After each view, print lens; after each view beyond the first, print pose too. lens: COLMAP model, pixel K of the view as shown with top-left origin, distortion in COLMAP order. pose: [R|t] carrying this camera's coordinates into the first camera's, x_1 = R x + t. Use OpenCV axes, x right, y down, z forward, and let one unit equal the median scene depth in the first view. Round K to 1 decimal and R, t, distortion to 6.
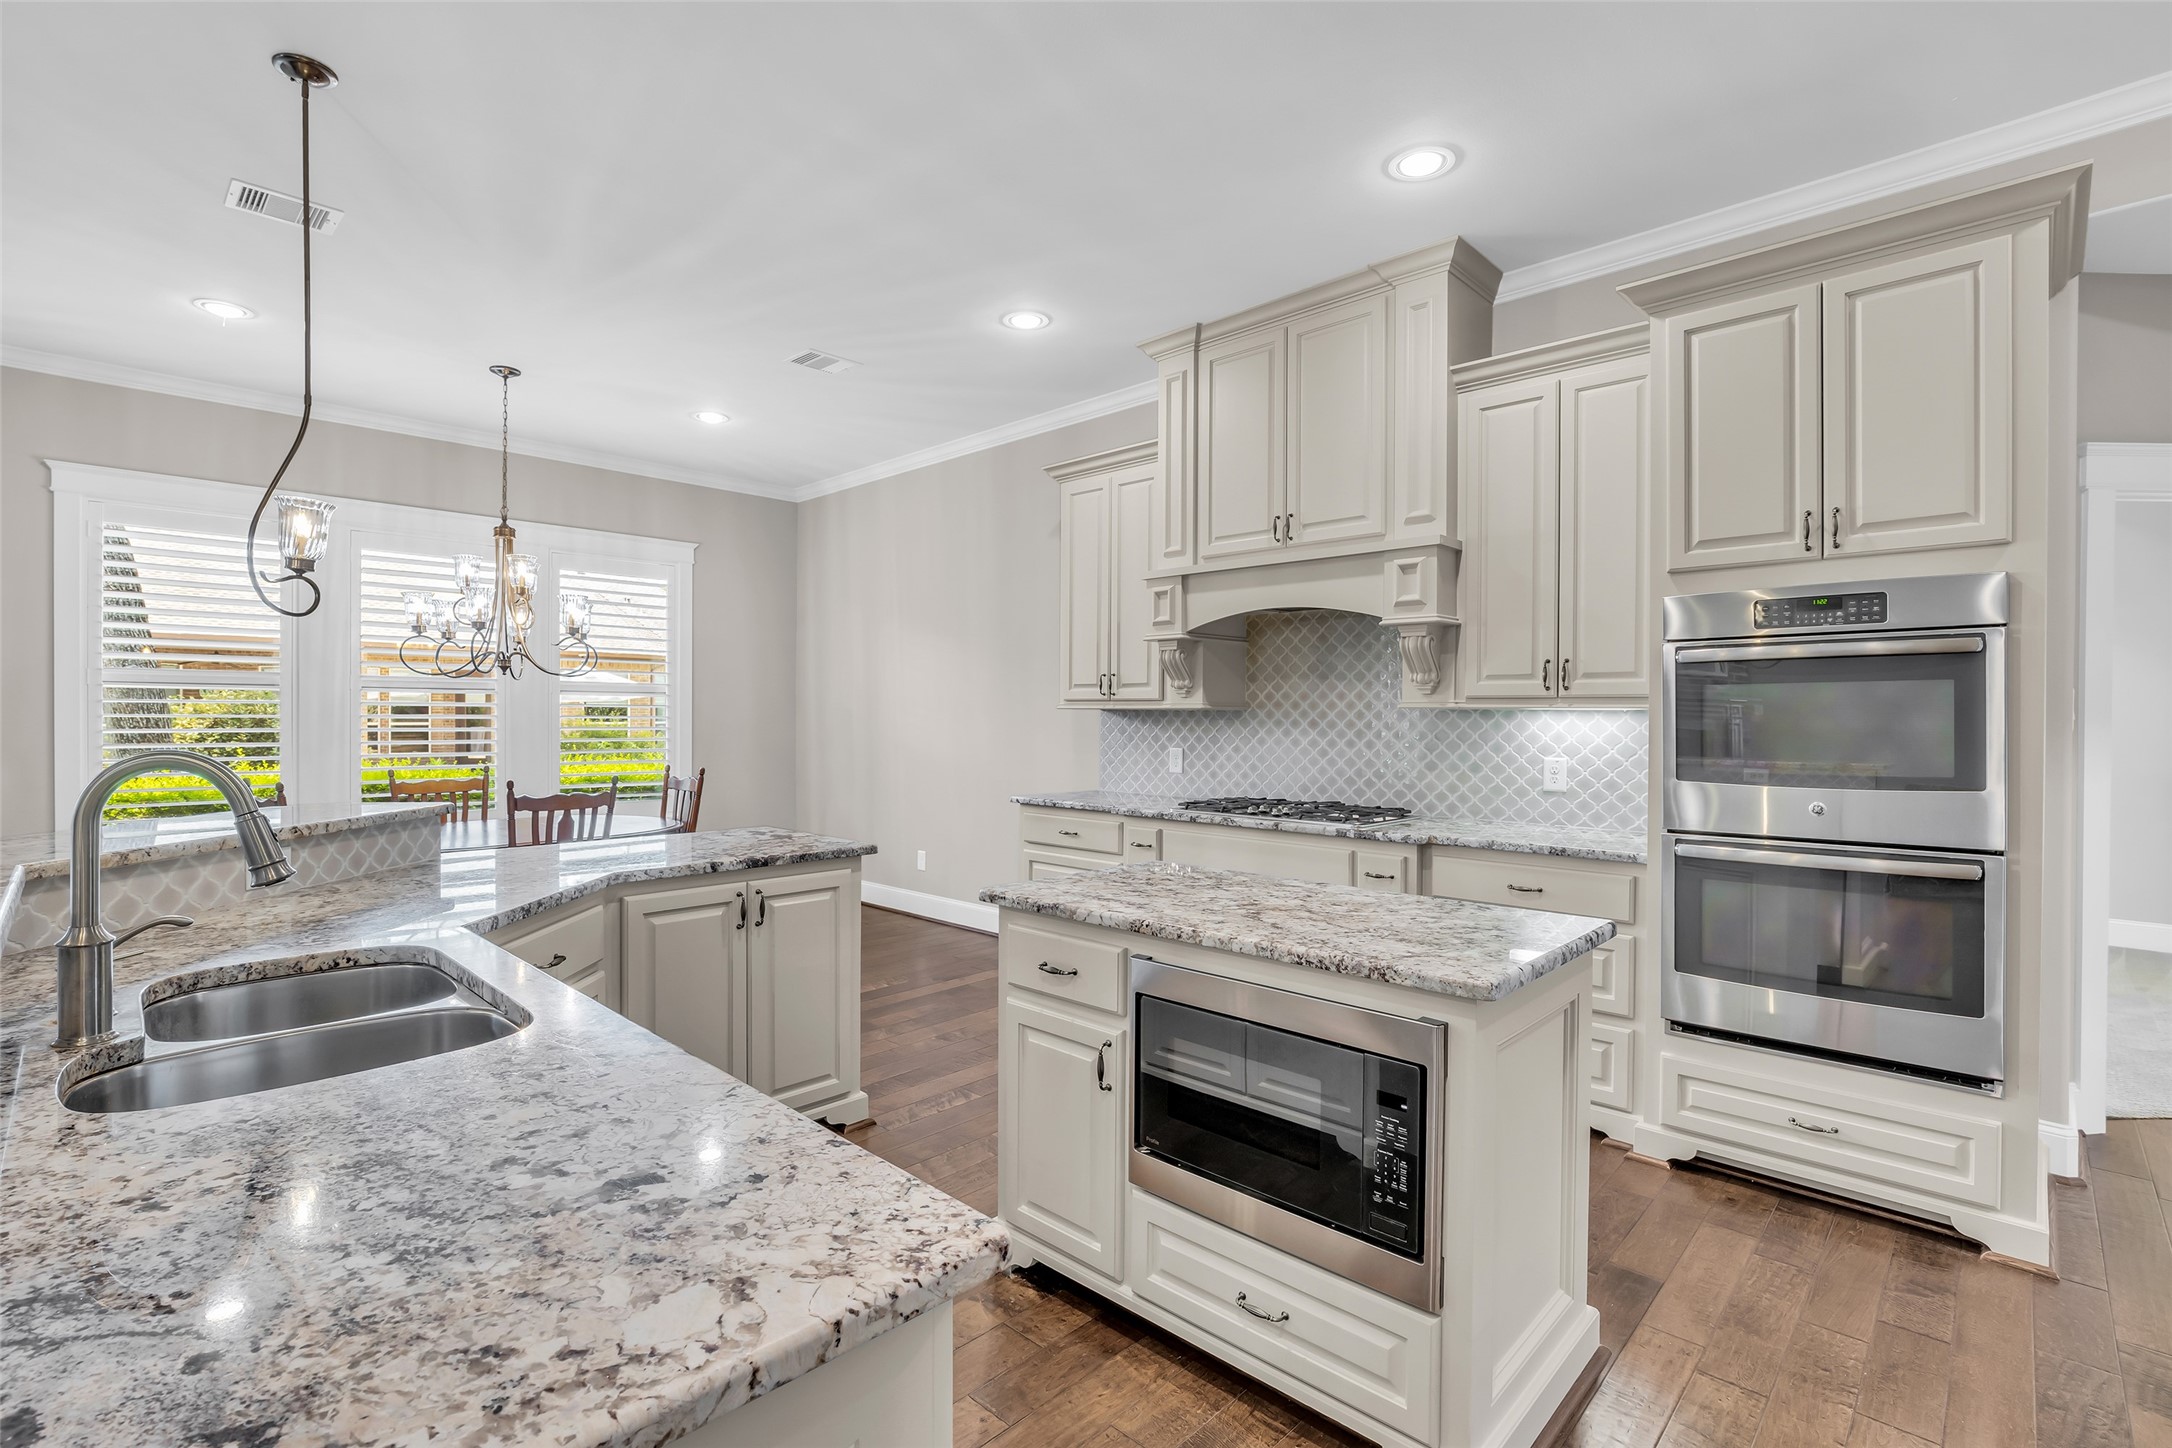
lens RADIAL K [[998.7, 0, 1083.9], [0, 998.7, 717.4], [0, 0, 1]] dist [-0.016526, 0.003143]
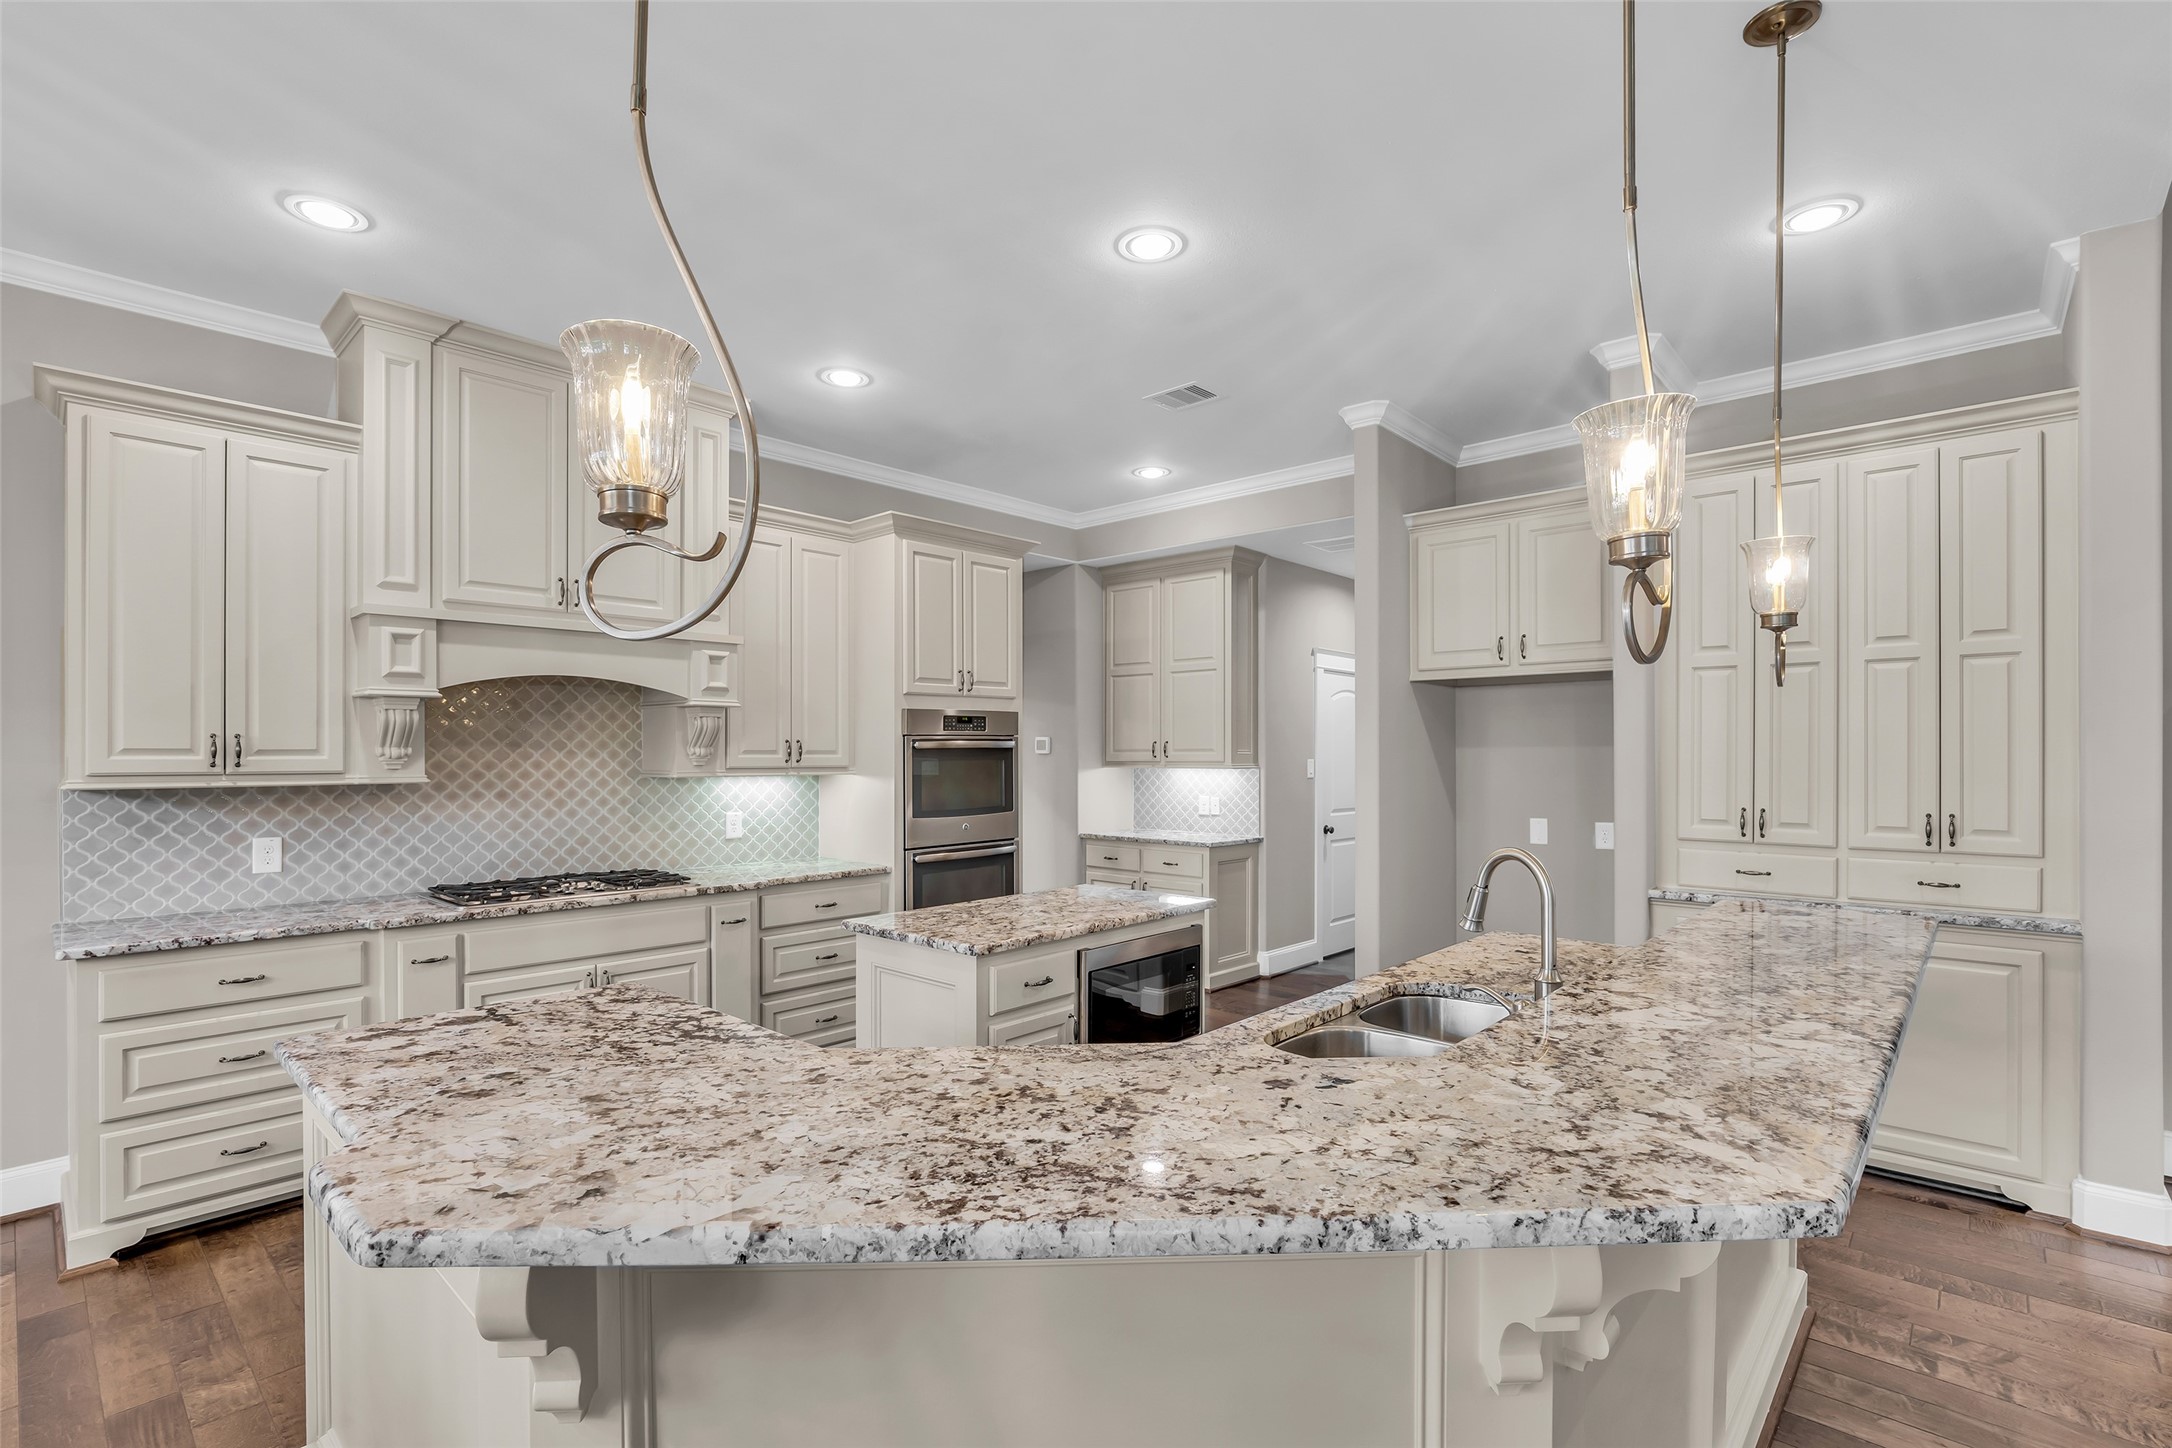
lens RADIAL K [[998.7, 0, 1078.1], [0, 998.7, 750.2], [0, 0, 1]] dist [-0.016526, 0.003143]
pose [[-0.024805, -0.002487, 0.999689, -0.755904], [0.003077, 0.999992, 0.002565, -0.038507], [-0.999688, 0.003140, -0.024797, 0.526860]]
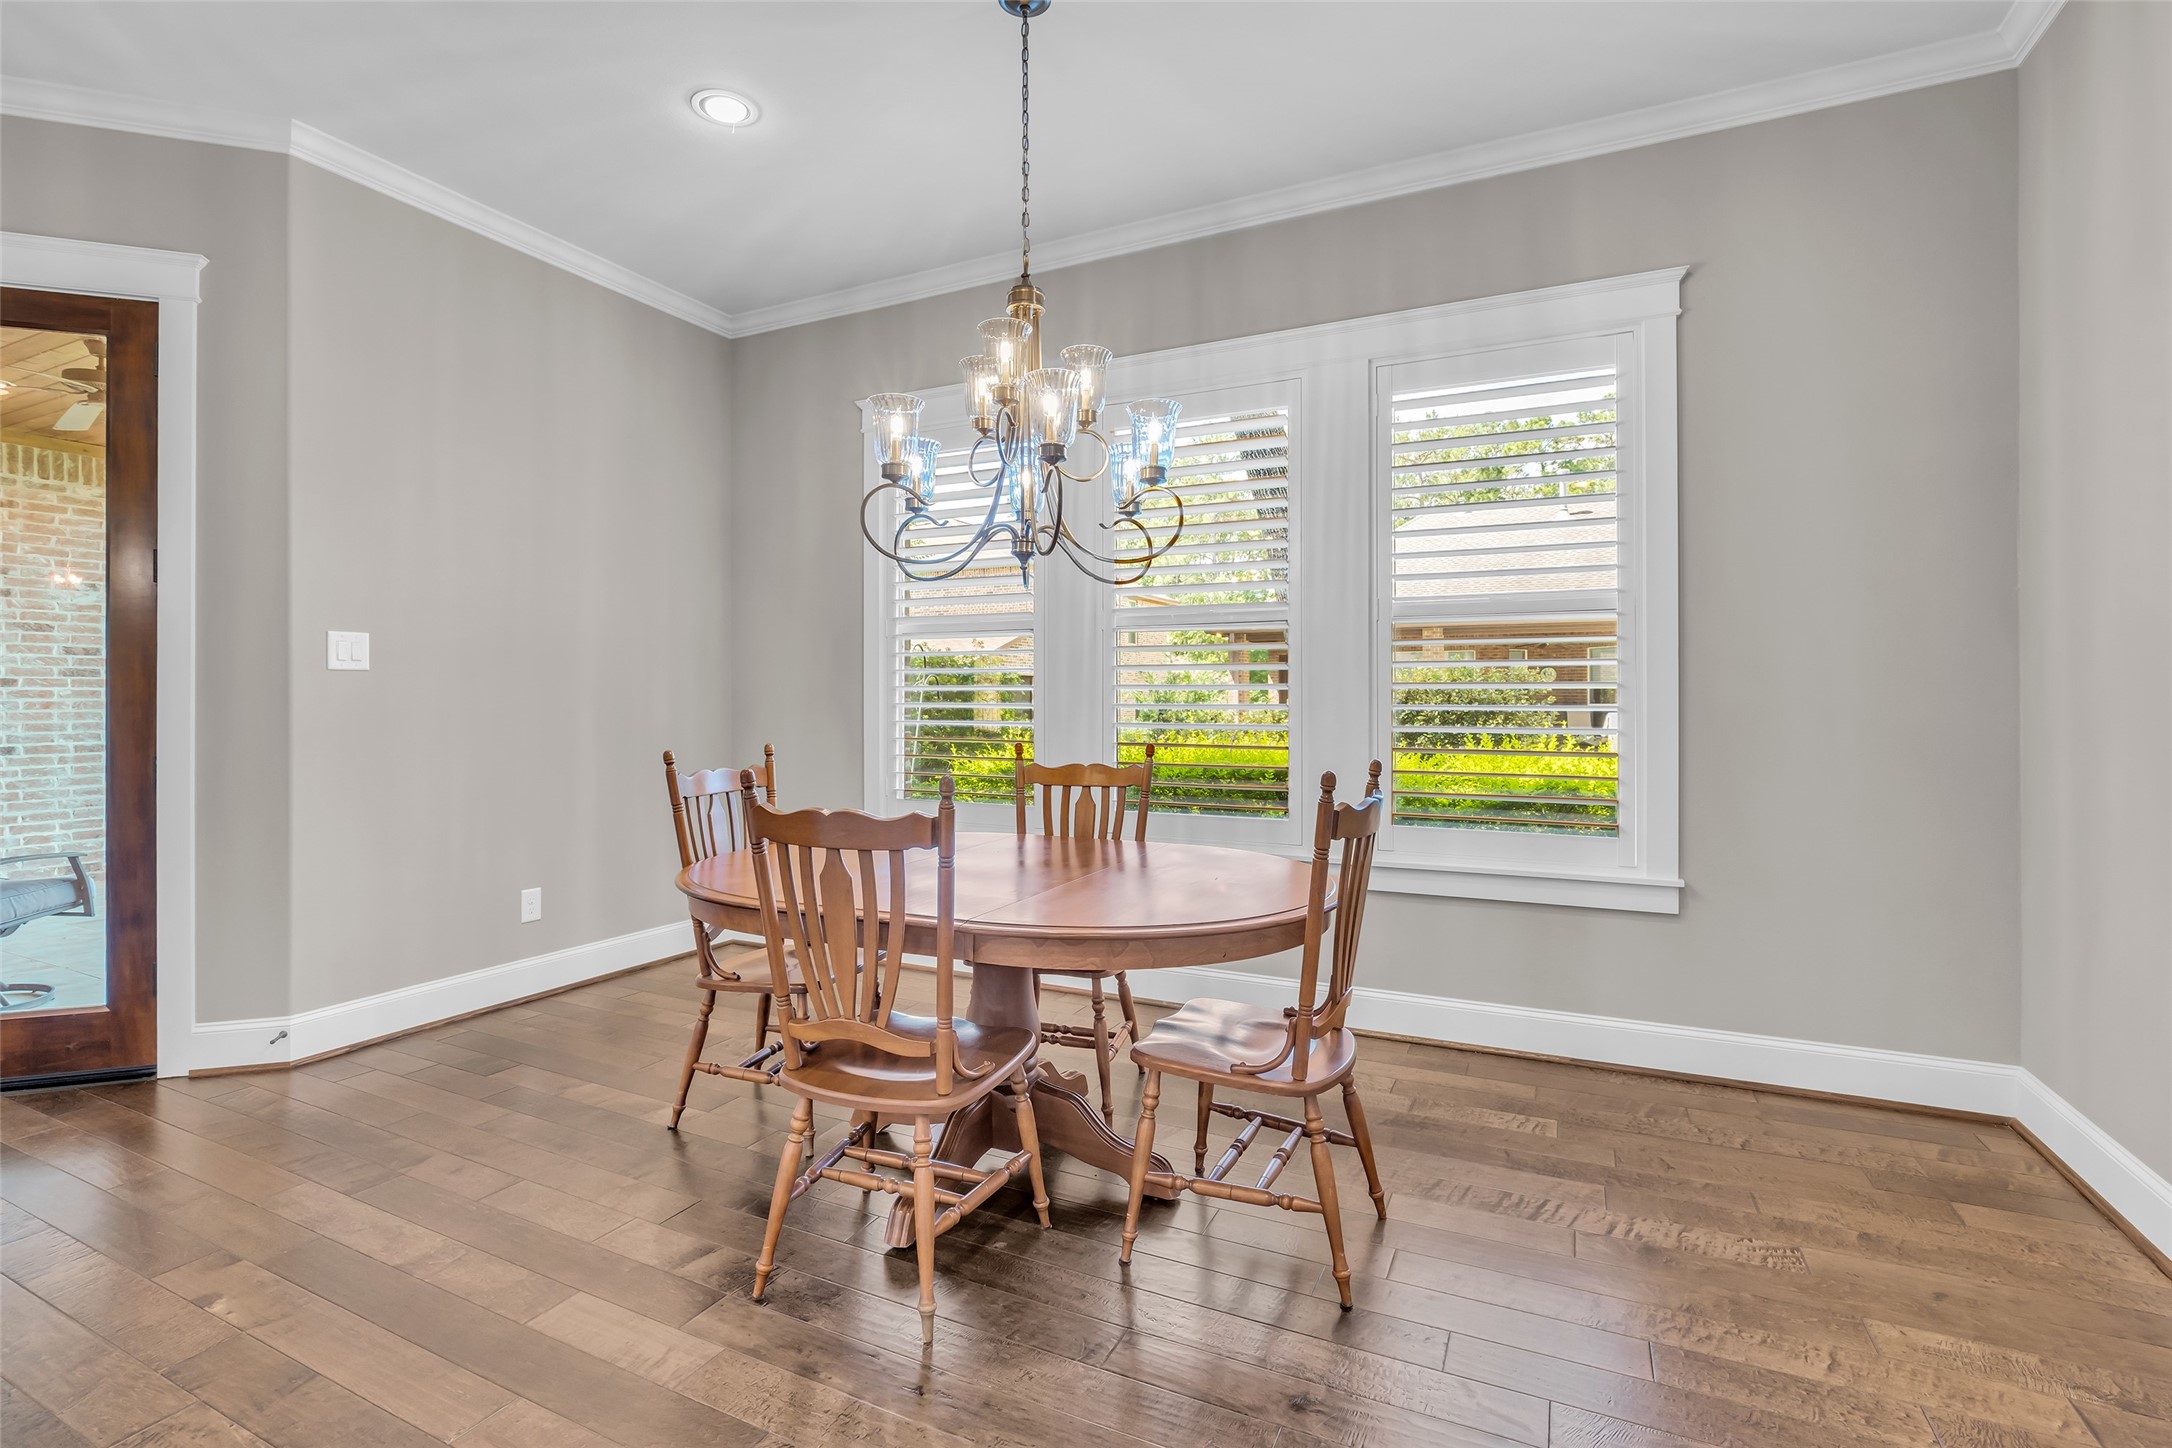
lens RADIAL K [[998.7, 0, 1084.7], [0, 998.7, 692.2], [0, 0, 1]] dist [-0.016526, 0.003143]
pose [[0.296711, -0.013789, -0.954868, -0.082837], [0.000530, 0.999898, -0.014275, 0.034745], [0.954967, 0.003729, 0.296688, 1.022919]]
